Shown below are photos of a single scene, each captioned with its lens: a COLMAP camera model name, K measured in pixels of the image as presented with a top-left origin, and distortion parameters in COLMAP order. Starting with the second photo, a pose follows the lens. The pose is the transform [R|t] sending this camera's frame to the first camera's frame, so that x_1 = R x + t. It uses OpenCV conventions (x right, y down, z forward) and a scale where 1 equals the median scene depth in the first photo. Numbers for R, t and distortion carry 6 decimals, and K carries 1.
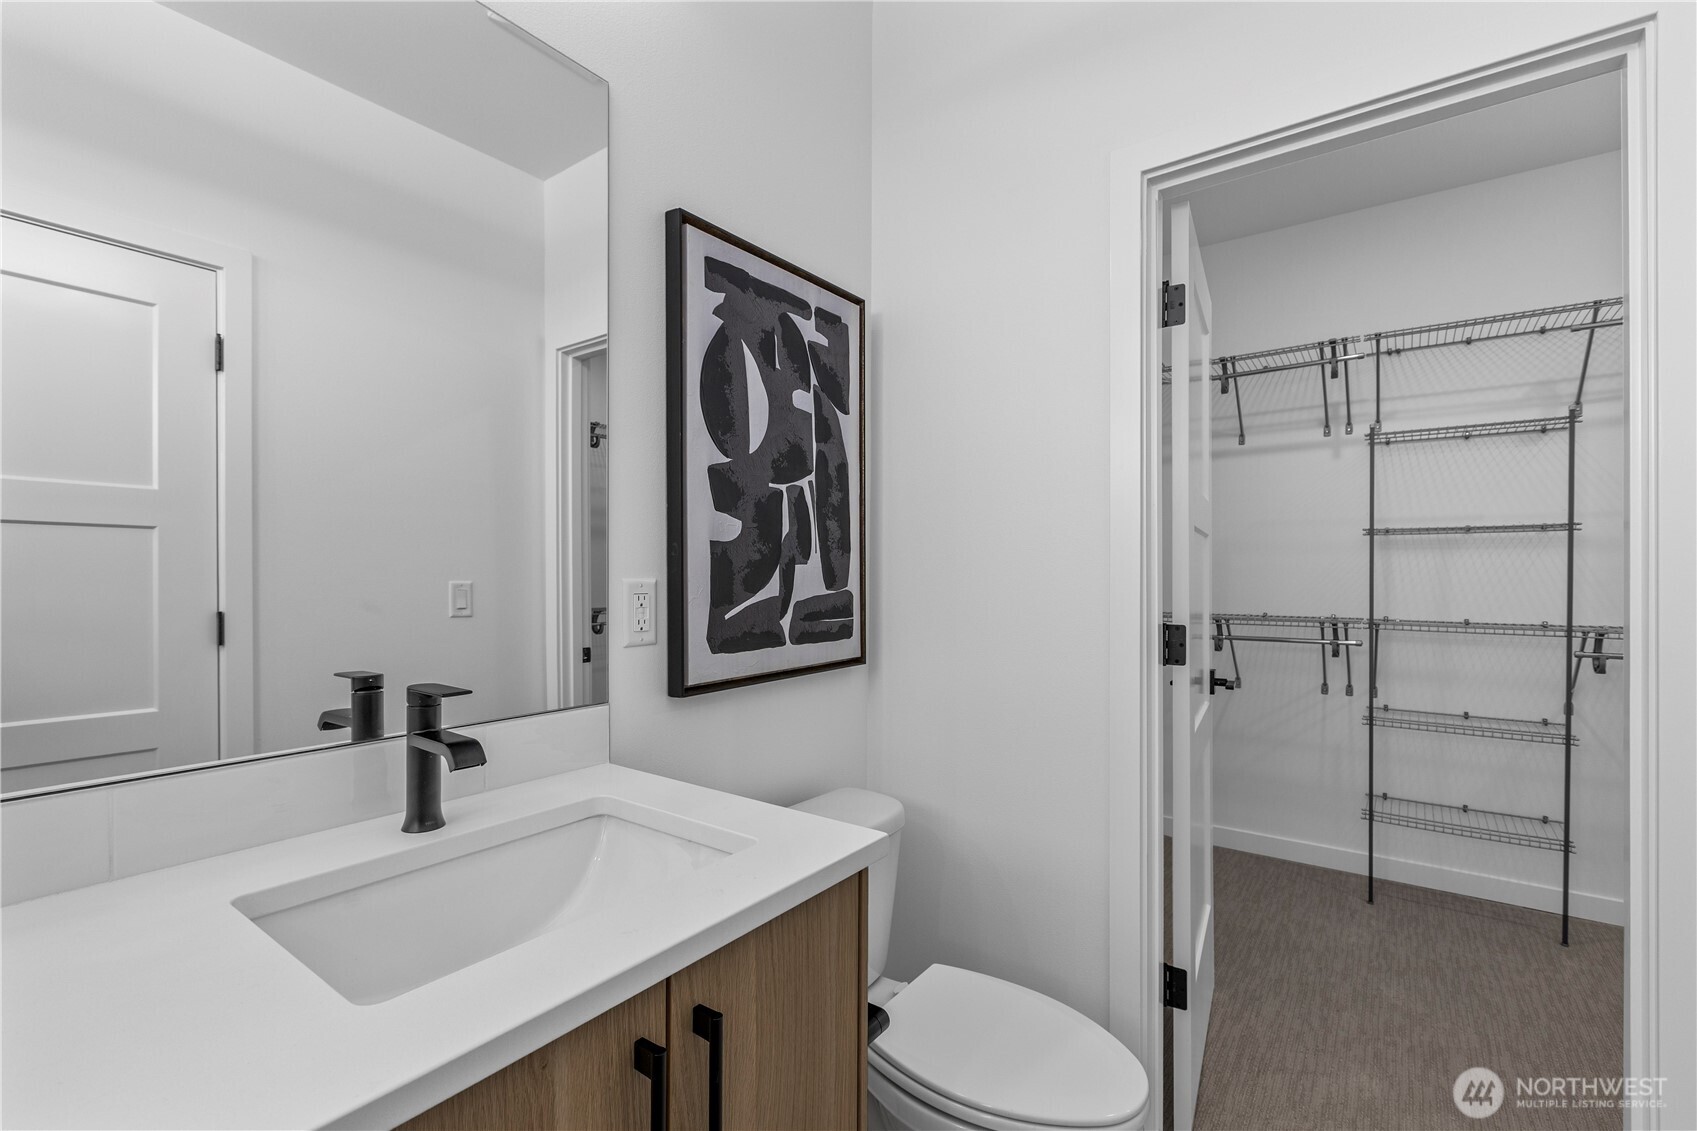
lens RADIAL K [[744.9, 0, 848.5], [0, 744.9, 565.5], [0, 0, 1]] dist [-0.001567, -0.000093]
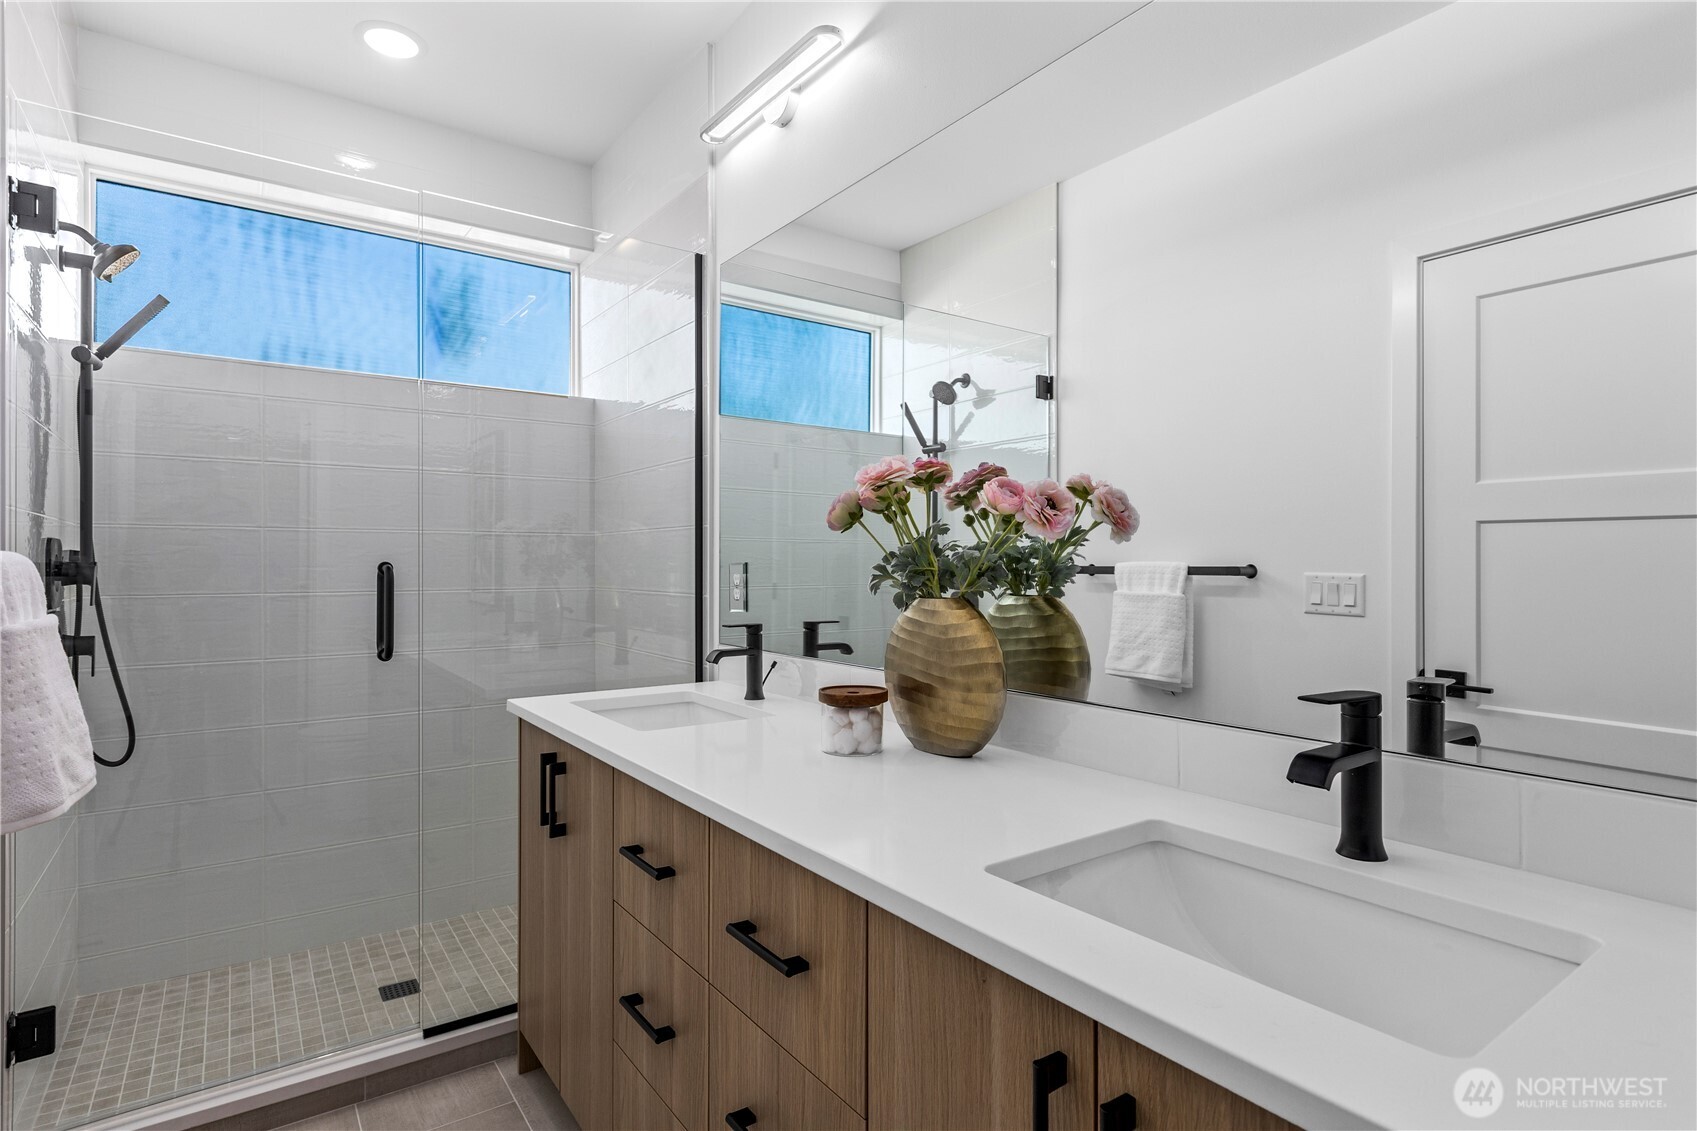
lens RADIAL K [[854.4, 0, 848.5], [0, 854.4, 565.5], [0, 0, 1]] dist [-0.000908, -0.000164]
pose [[-0.309823, -0.004895, -0.950782, 0.736007], [0.002848, 0.999977, -0.006077, 0.019711], [0.950790, -0.004591, -0.309802, 0.945440]]
